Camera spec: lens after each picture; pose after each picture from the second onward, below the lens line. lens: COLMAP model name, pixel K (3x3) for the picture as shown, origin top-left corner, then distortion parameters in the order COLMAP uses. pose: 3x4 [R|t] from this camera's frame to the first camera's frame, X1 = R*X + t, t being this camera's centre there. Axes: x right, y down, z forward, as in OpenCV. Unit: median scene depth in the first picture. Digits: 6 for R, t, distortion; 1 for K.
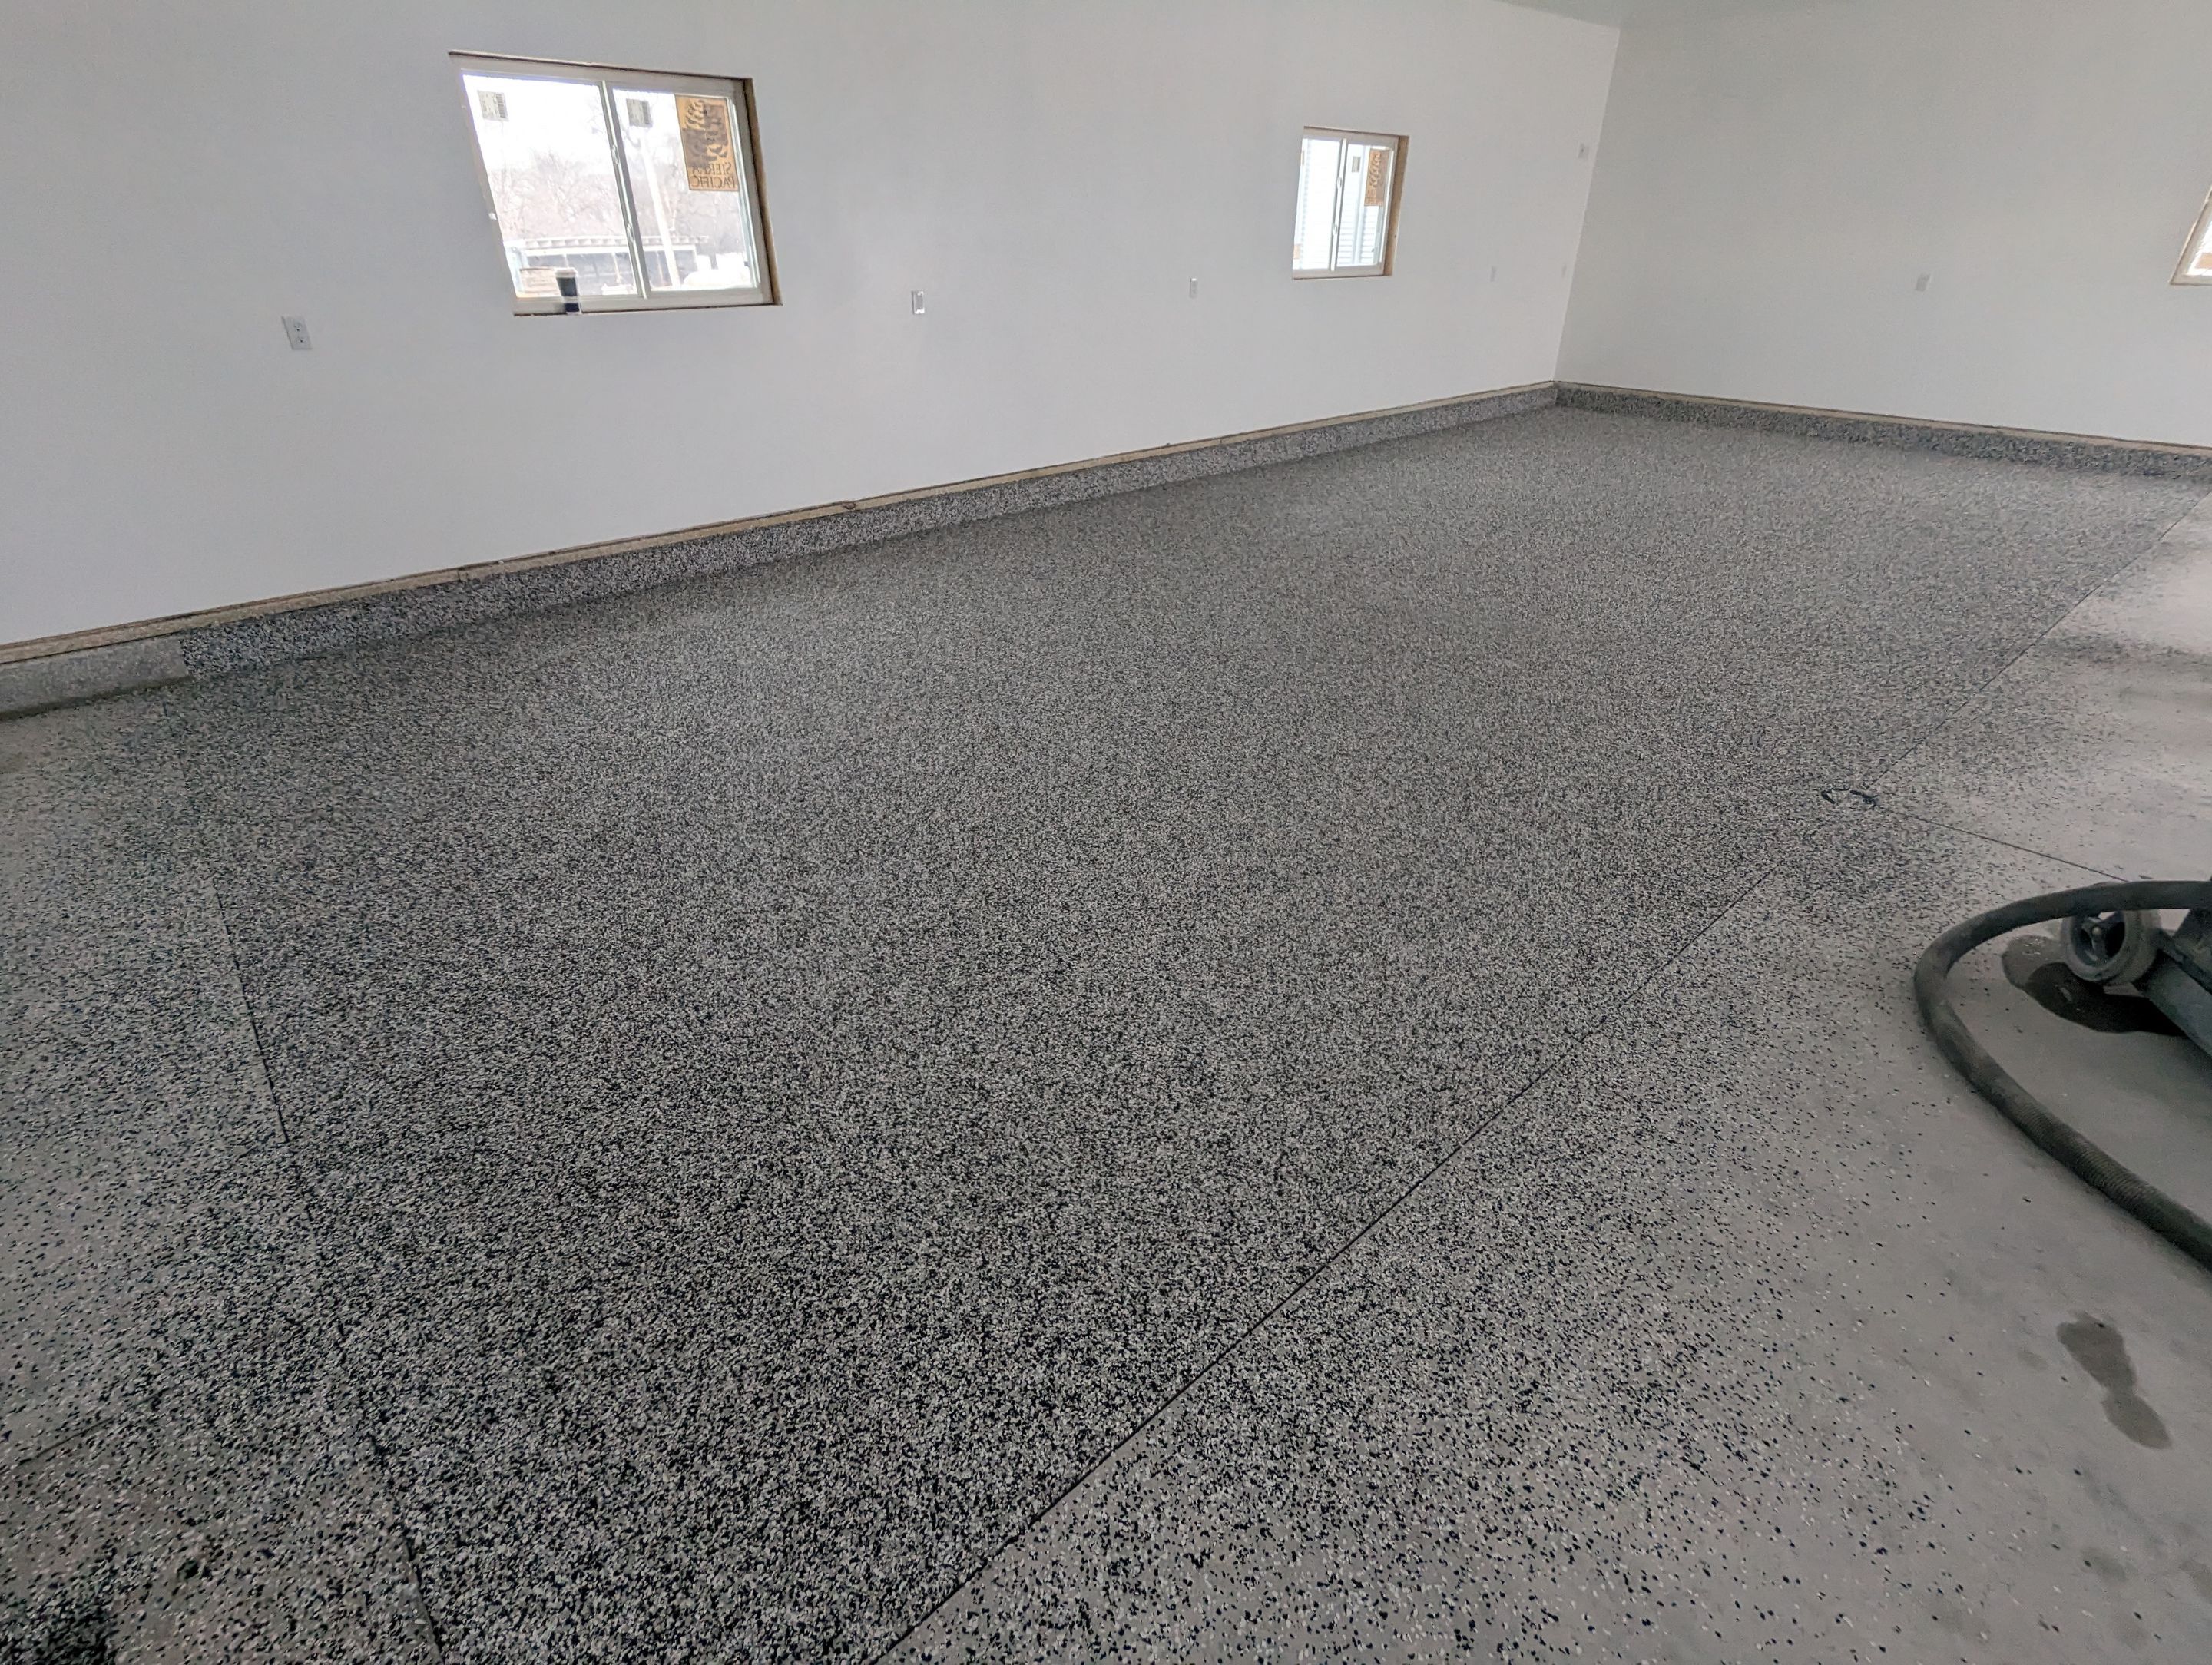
lens RADIAL K [[1038.9, 0, 1118.5], [0, 1038.9, 833.2], [0, 0, 1]] dist [-0.001317, 0.001058]
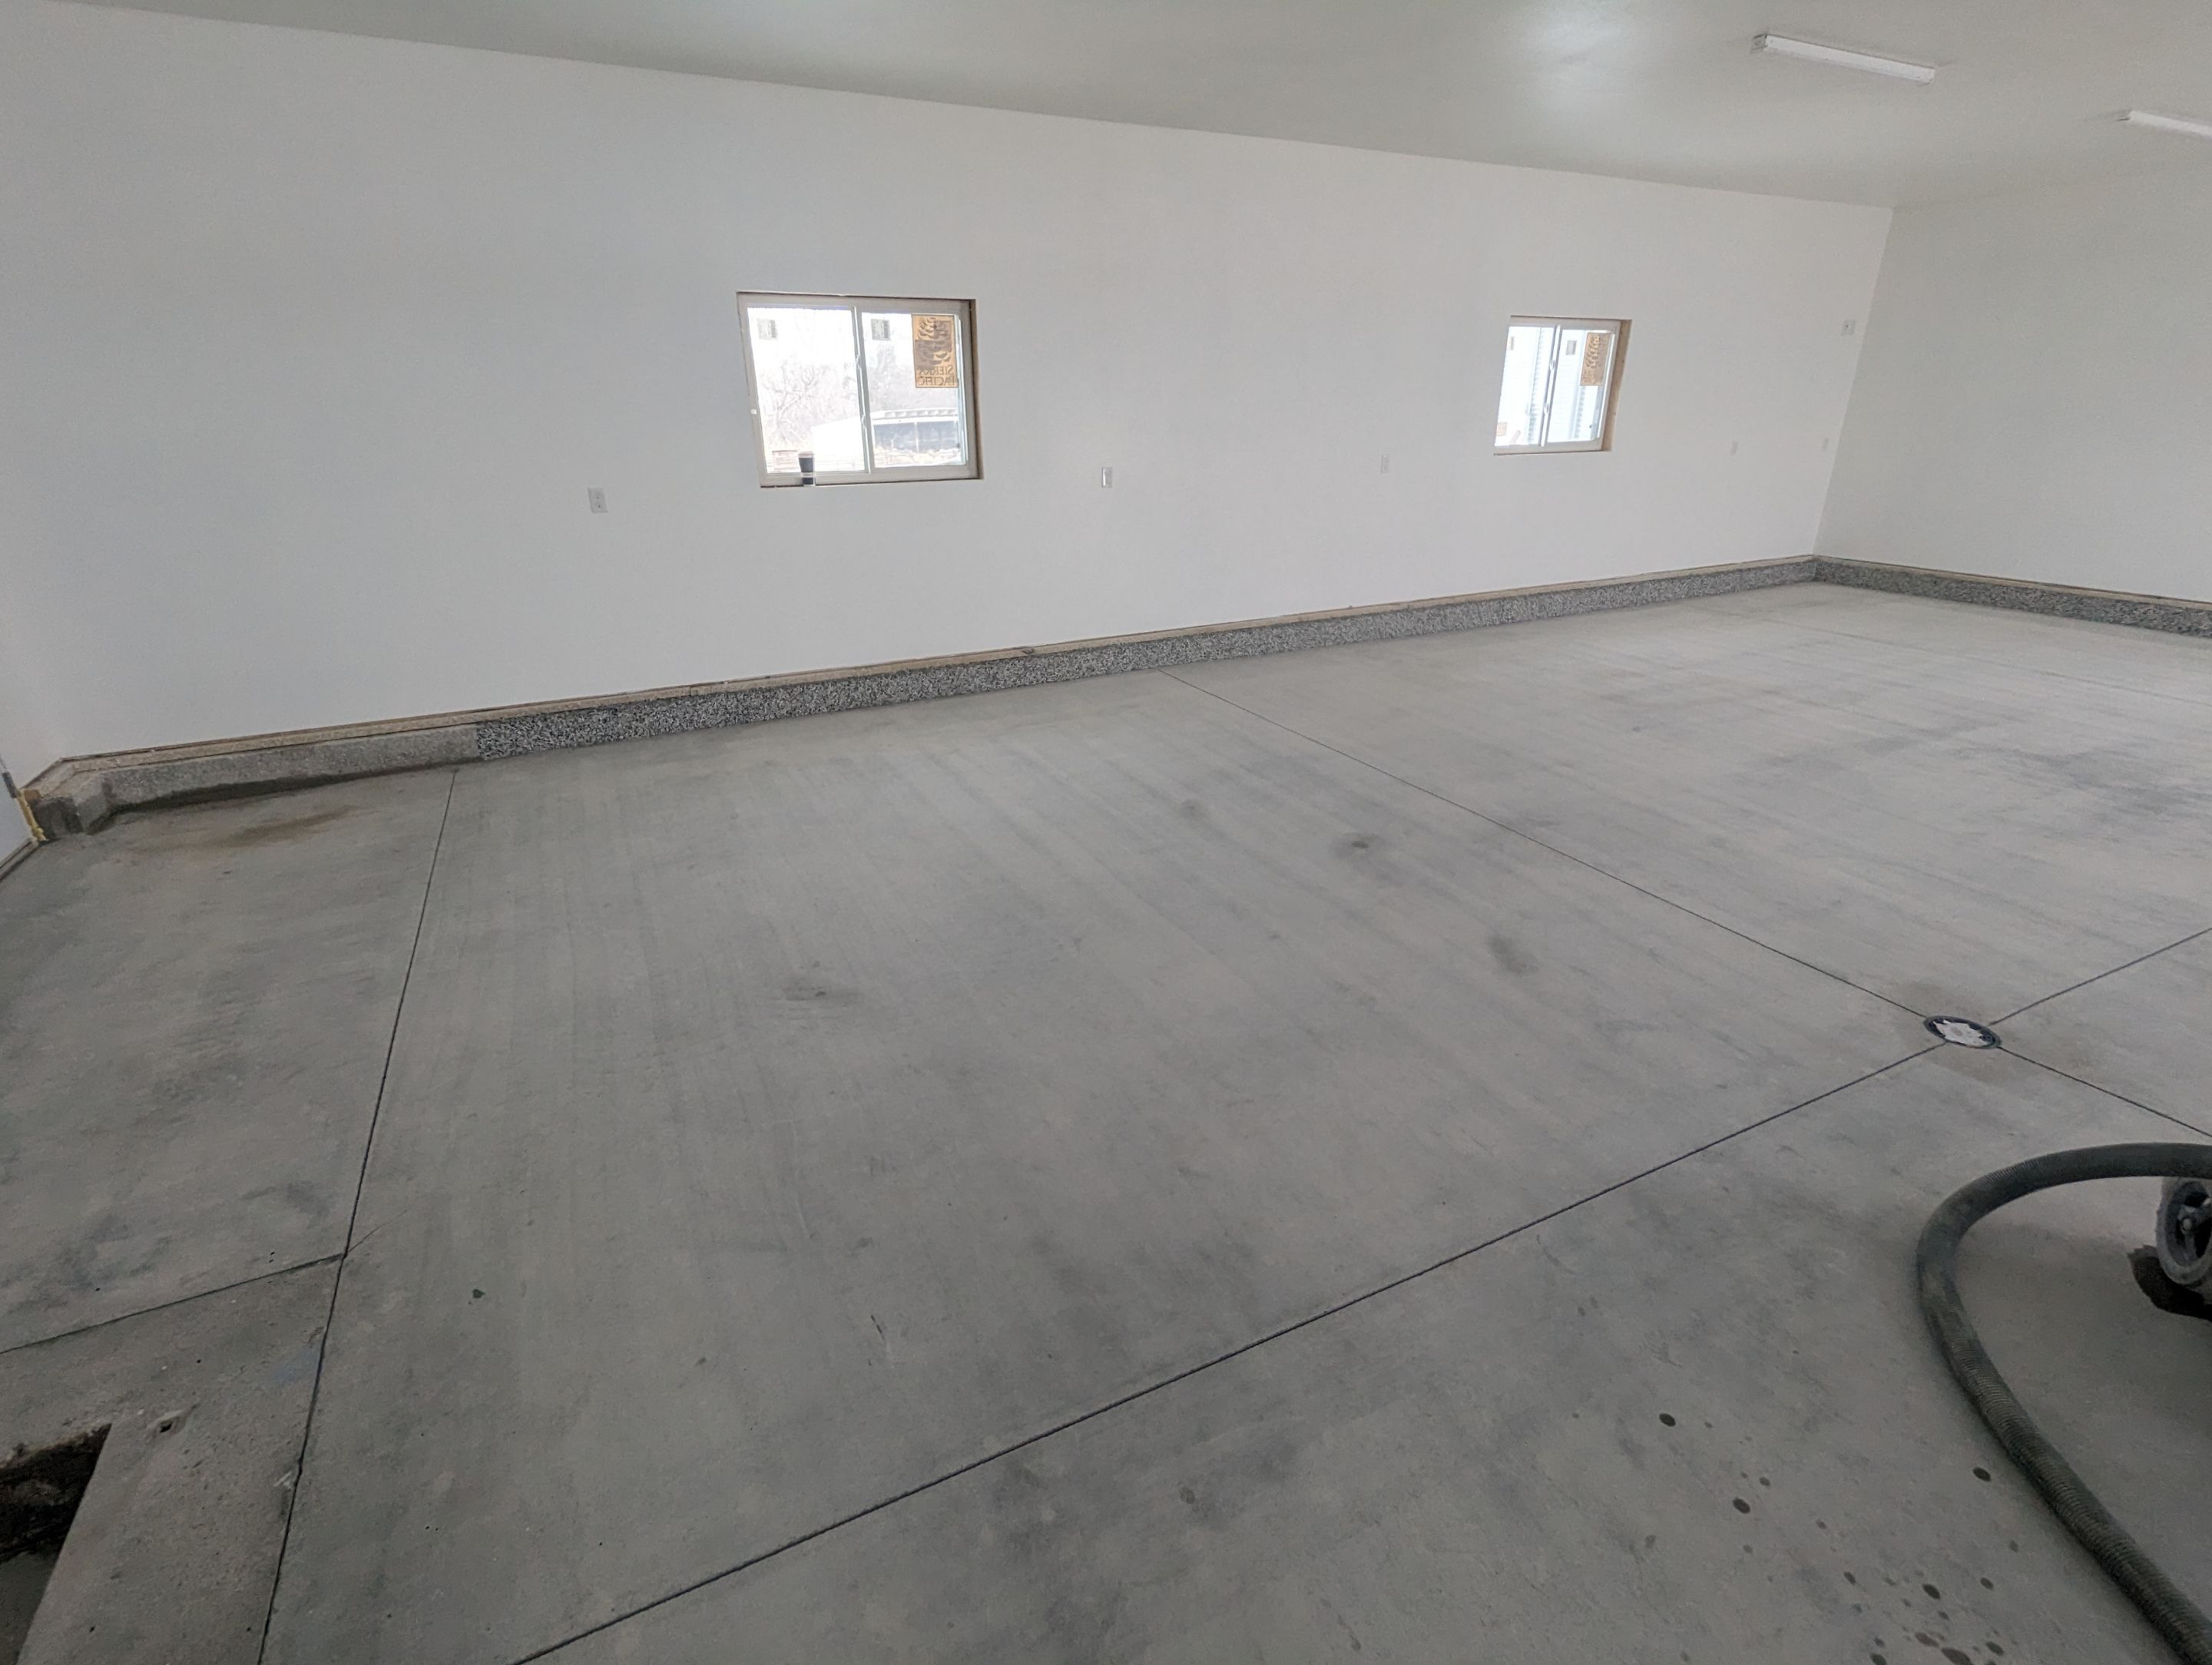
lens RADIAL K [[1044.3, 0, 1106.0], [0, 1044.3, 832.5], [0, 0, 1]] dist [-0.001827, 0.000145]
pose [[0.964119, 0.088643, -0.250234, 0.130132], [-0.122426, 0.984849, -0.122818, 0.000891], [0.235556, 0.149046, 0.960364, -0.016986]]
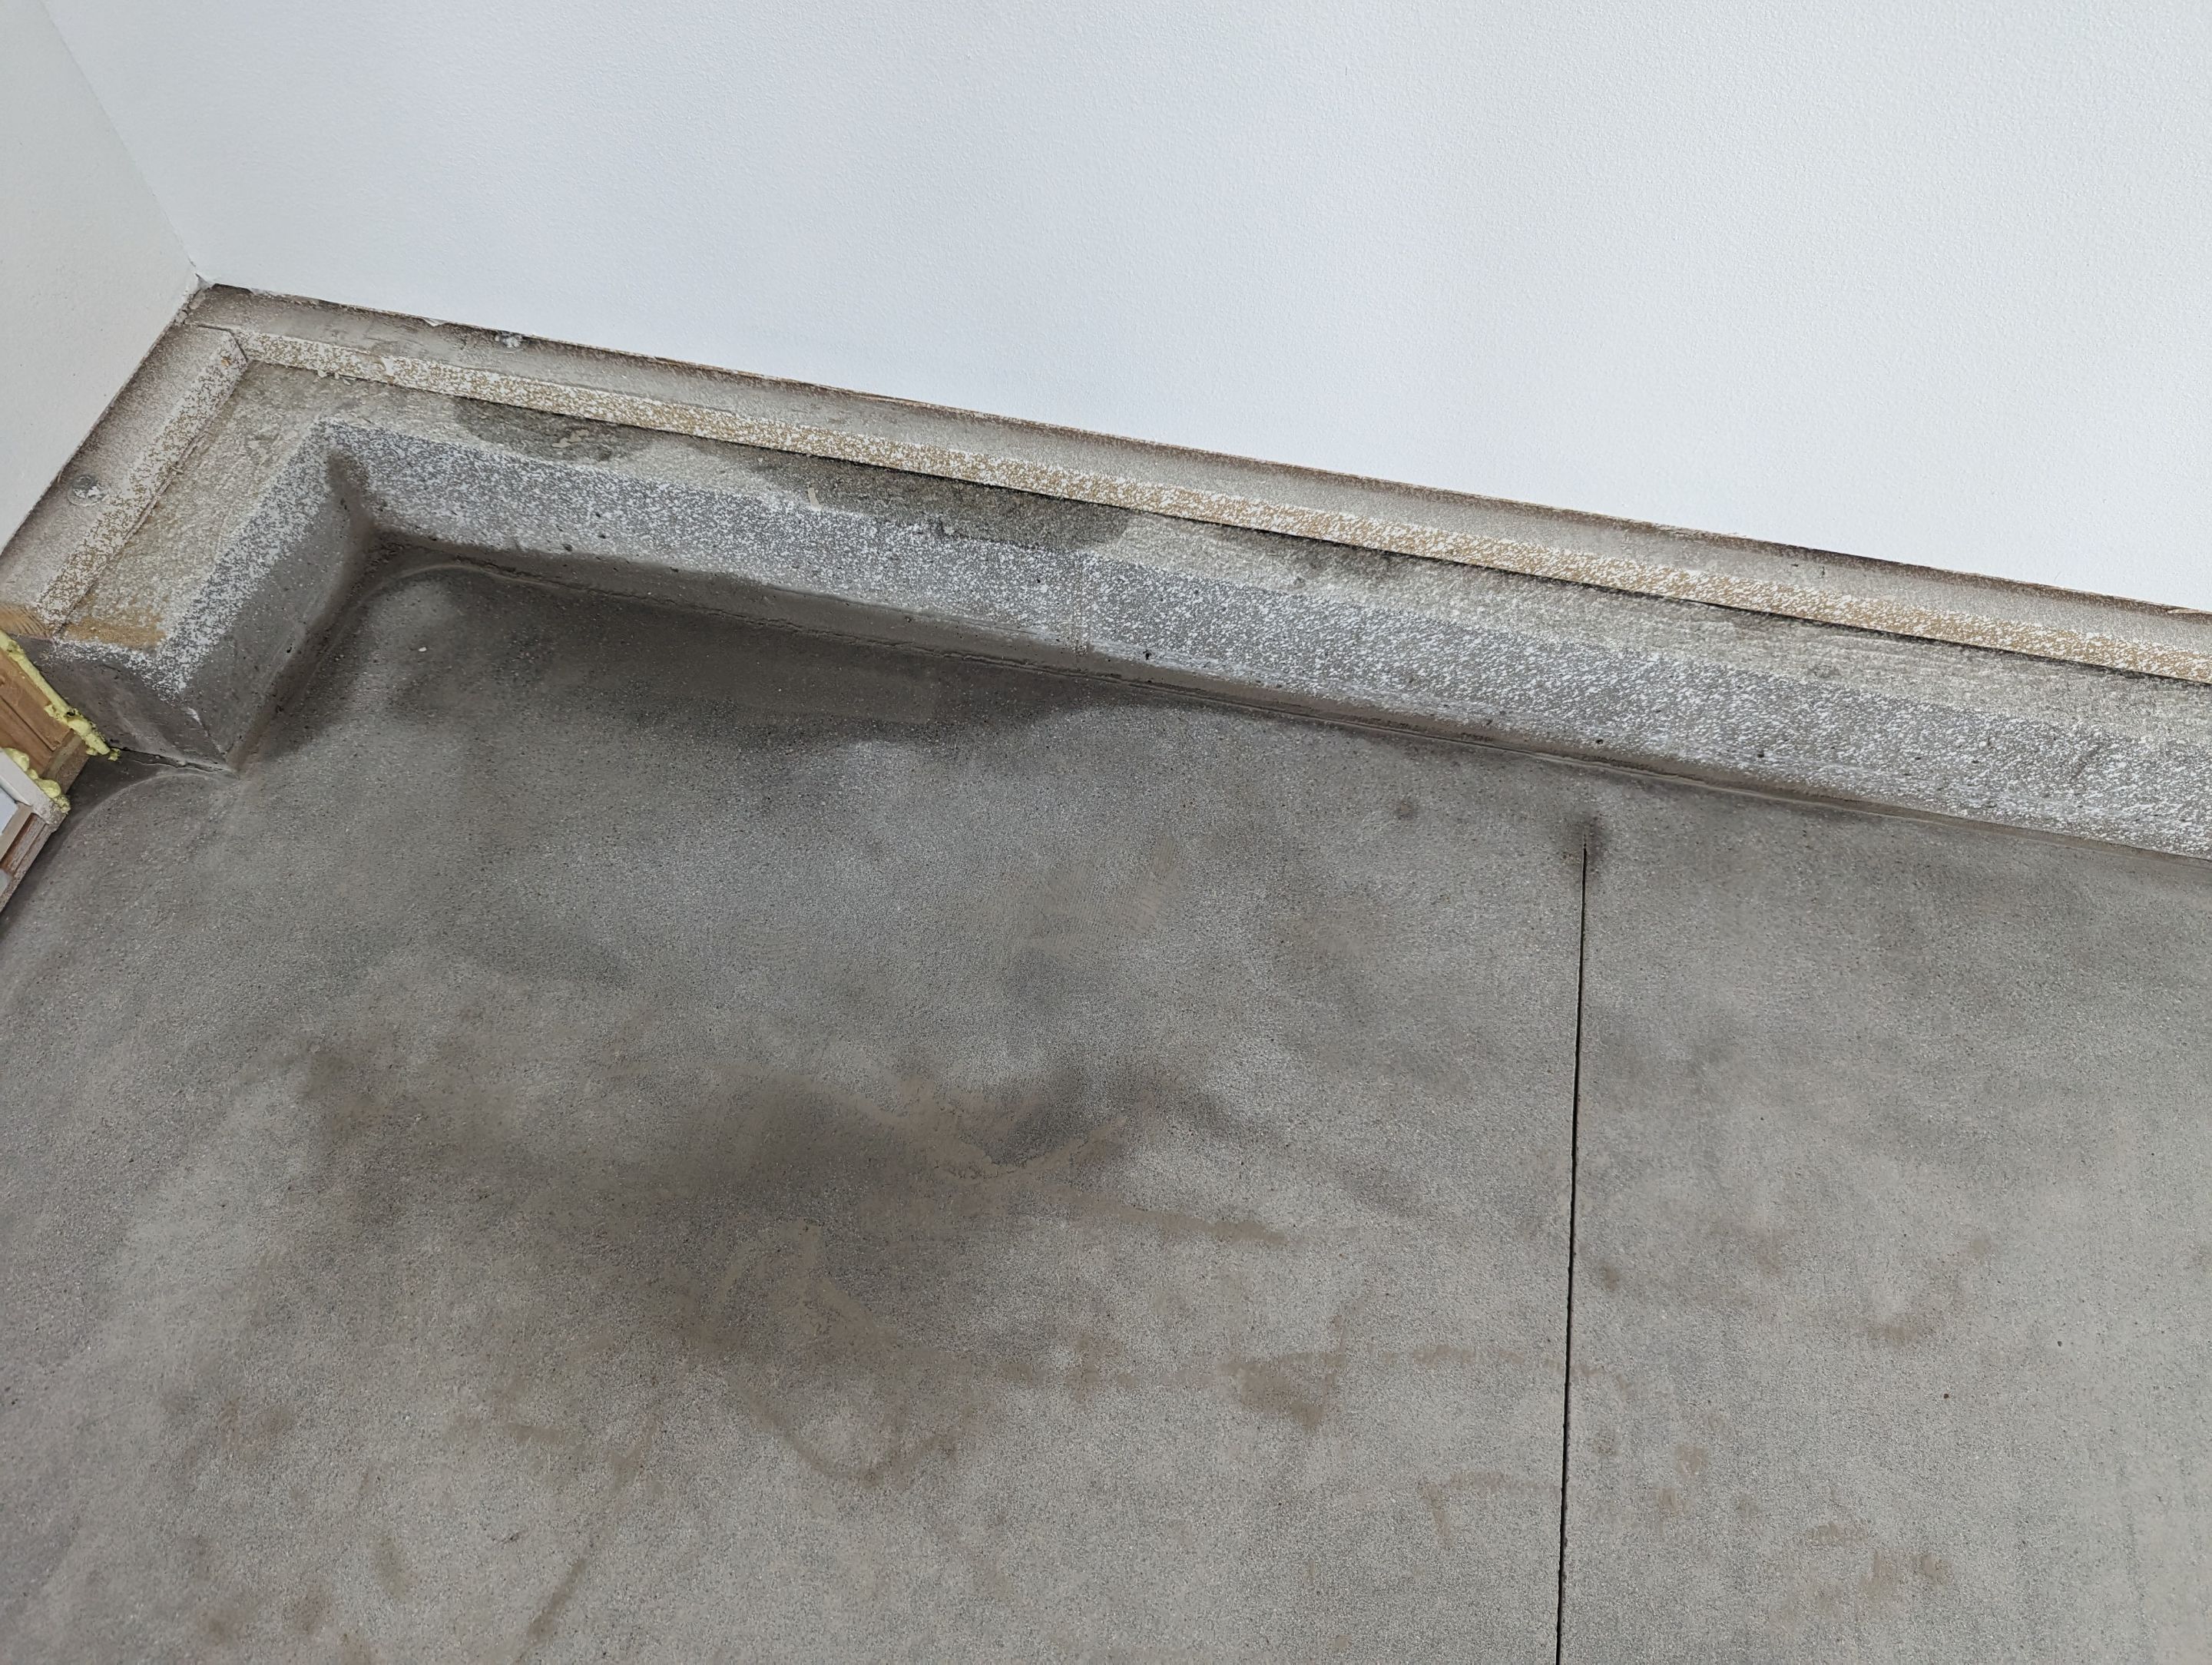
lens RADIAL K [[1044.3, 0, 1106.0], [0, 1044.3, 832.5], [0, 0, 1]] dist [-0.001827, 0.000145]
pose [[0.604345, 0.713453, -0.354614, -0.684234], [-0.419420, 0.663319, 0.619754, -0.186436], [0.677387, -0.225813, 0.700110, 0.558540]]
